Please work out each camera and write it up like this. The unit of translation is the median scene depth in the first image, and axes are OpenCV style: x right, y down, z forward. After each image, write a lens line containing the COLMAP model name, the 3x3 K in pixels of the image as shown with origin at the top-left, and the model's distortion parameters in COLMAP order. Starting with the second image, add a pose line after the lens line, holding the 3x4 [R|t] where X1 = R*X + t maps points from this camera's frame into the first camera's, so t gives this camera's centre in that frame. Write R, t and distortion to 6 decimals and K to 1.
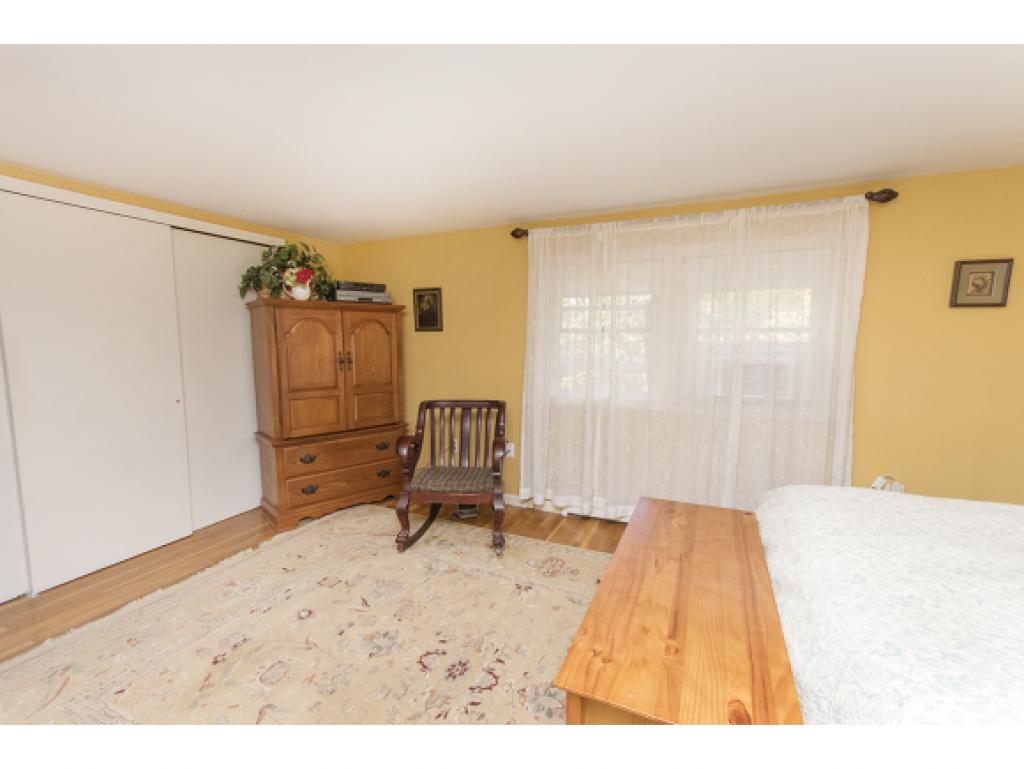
lens RADIAL K [[444.5, 0, 512.4], [0, 444.5, 389.2], [0, 0, 1]] dist [-0.000502, -0.000125]
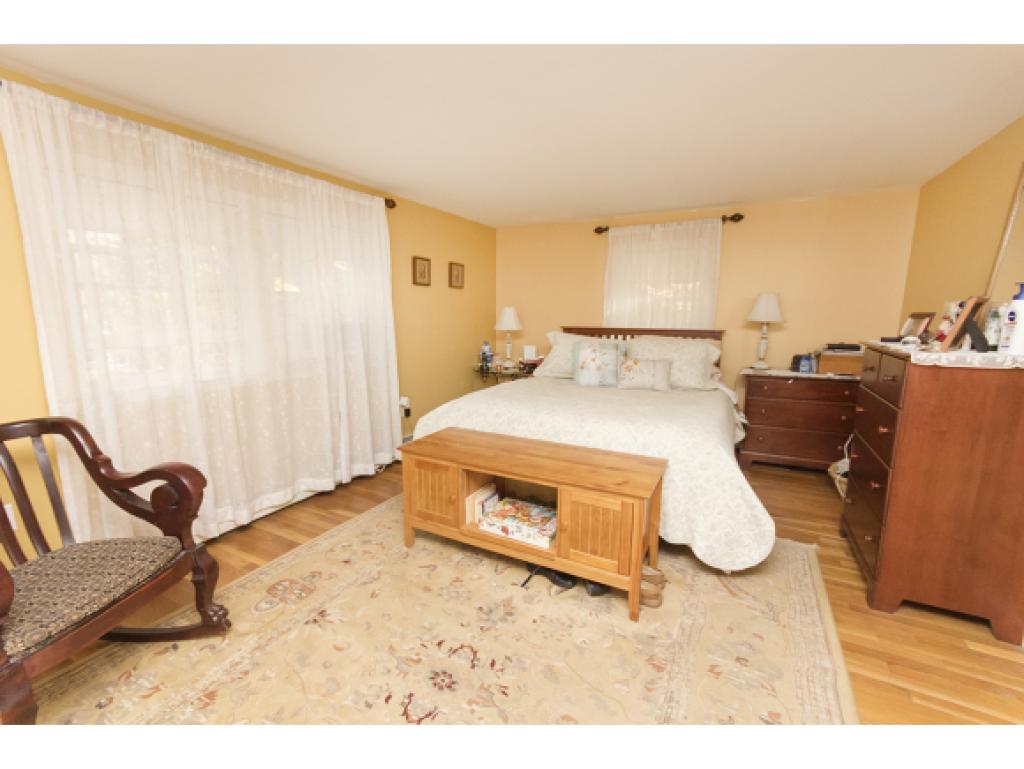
lens RADIAL K [[444.5, 0, 513.2], [0, 444.5, 383.8], [0, 0, 1]] dist [-0.000502, -0.000125]
pose [[0.050314, -0.166489, 0.984759, -0.694459], [0.102110, 0.981698, 0.160754, -0.054641], [-0.993500, 0.092466, 0.066394, 0.590697]]
